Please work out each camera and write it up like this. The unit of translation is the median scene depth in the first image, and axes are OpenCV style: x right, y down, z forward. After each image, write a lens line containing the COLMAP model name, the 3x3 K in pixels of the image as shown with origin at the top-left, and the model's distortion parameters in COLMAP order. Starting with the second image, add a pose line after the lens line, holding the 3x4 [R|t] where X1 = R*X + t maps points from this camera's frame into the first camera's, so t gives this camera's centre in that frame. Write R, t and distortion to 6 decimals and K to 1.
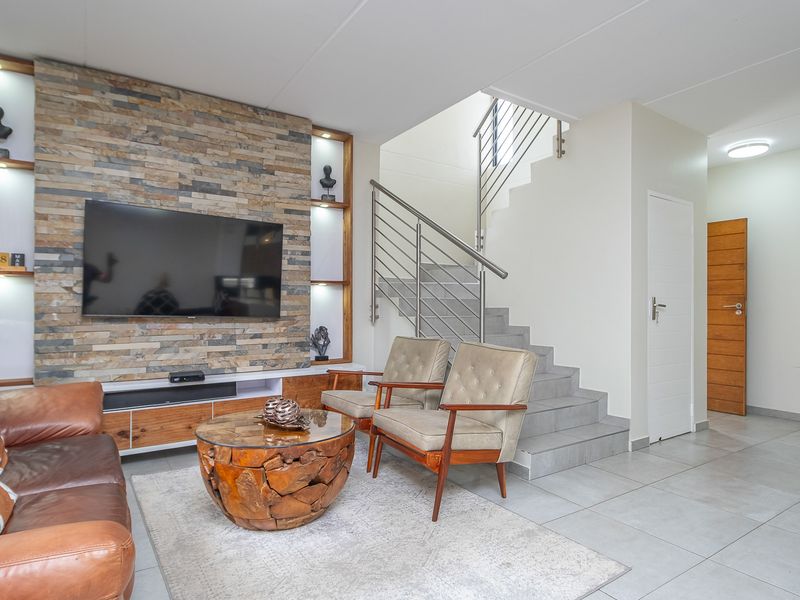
lens RADIAL K [[473.2, 0, 402.1], [0, 473.2, 303.8], [0, 0, 1]] dist [-0.000631, -0.000515]
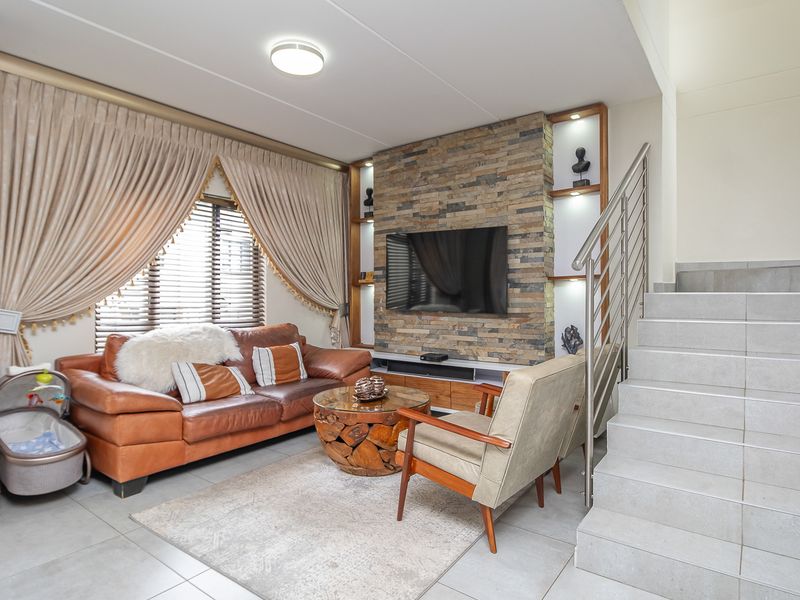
lens RADIAL K [[465.5, 0, 400.8], [0, 465.5, 296.0], [0, 0, 1]] dist [-0.005023, -0.000313]
pose [[0.333645, -0.005944, -0.942680, 0.665138], [0.008319, 0.999960, -0.003361, -0.010779], [0.942662, -0.006720, 0.333681, 0.445099]]
